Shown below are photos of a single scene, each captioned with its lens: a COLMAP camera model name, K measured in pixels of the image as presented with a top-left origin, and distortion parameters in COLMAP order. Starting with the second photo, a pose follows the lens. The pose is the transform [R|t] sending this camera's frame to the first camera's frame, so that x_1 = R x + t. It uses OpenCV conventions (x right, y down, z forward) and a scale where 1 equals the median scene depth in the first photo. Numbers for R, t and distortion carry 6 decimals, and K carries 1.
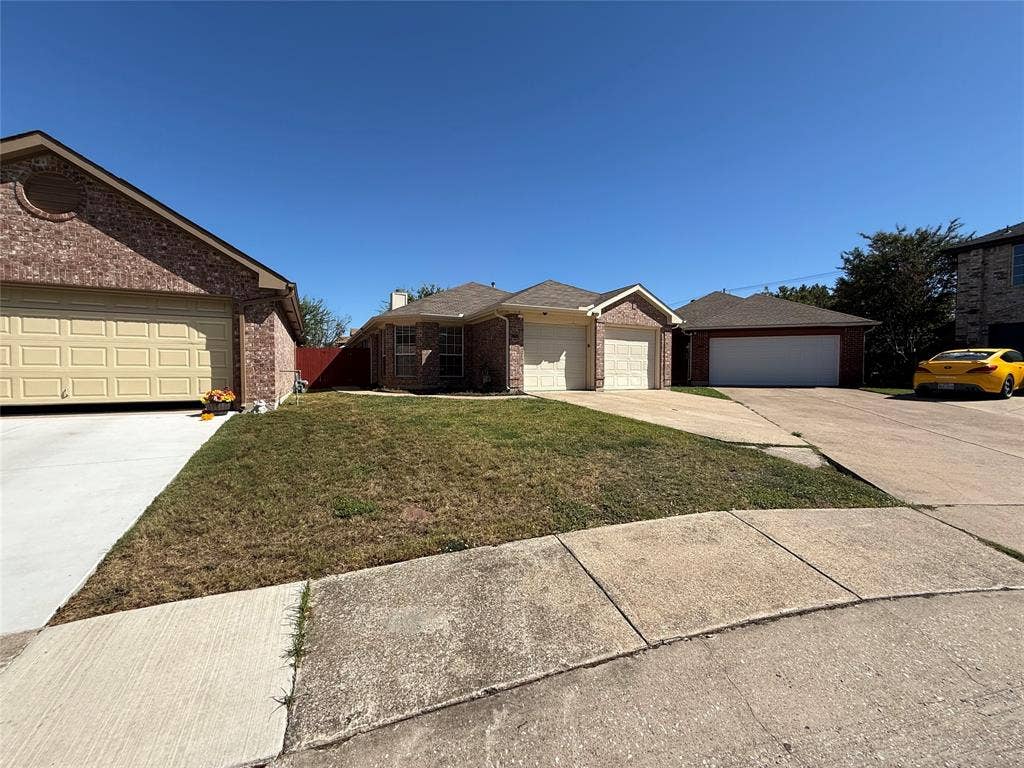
lens RADIAL K [[408.9, 0, 512.0], [0, 408.9, 384.0], [0, 0, 1]] dist [0.000081, 0.000004]
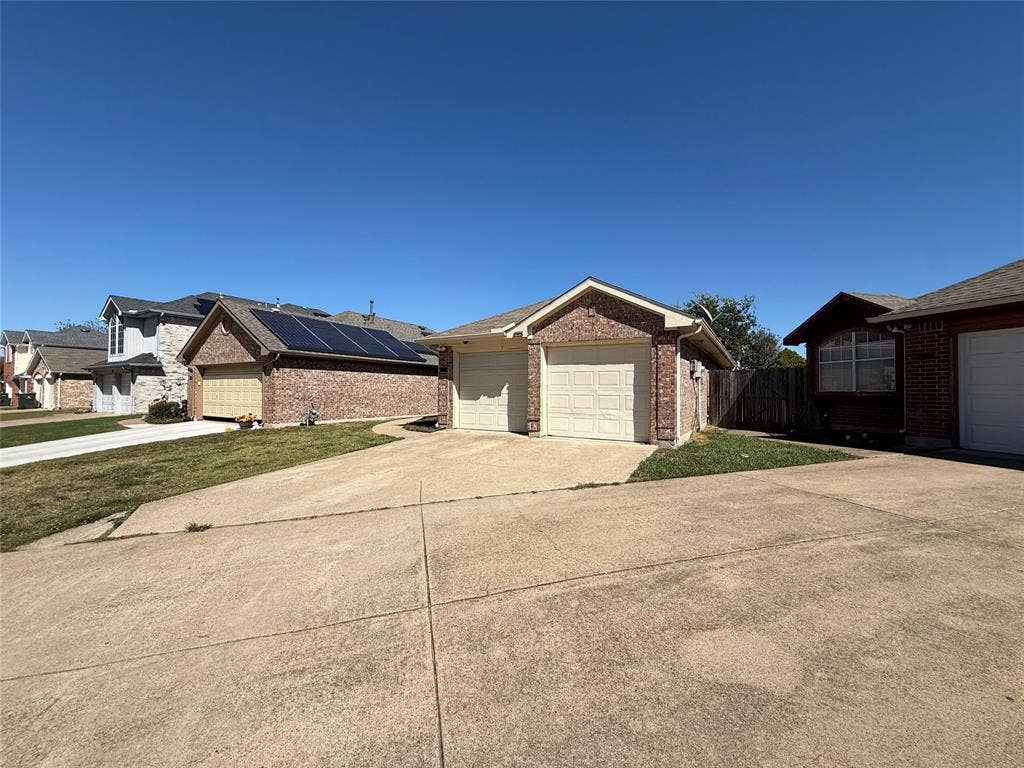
lens RADIAL K [[408.9, 0, 512.0], [0, 408.9, 384.0], [0, 0, 1]] dist [0.000081, 0.000004]
pose [[0.531605, -0.015547, -0.846849, 0.820339], [-0.029971, 0.998860, -0.037152, -0.048794], [0.846462, 0.045131, 0.530534, 0.574839]]
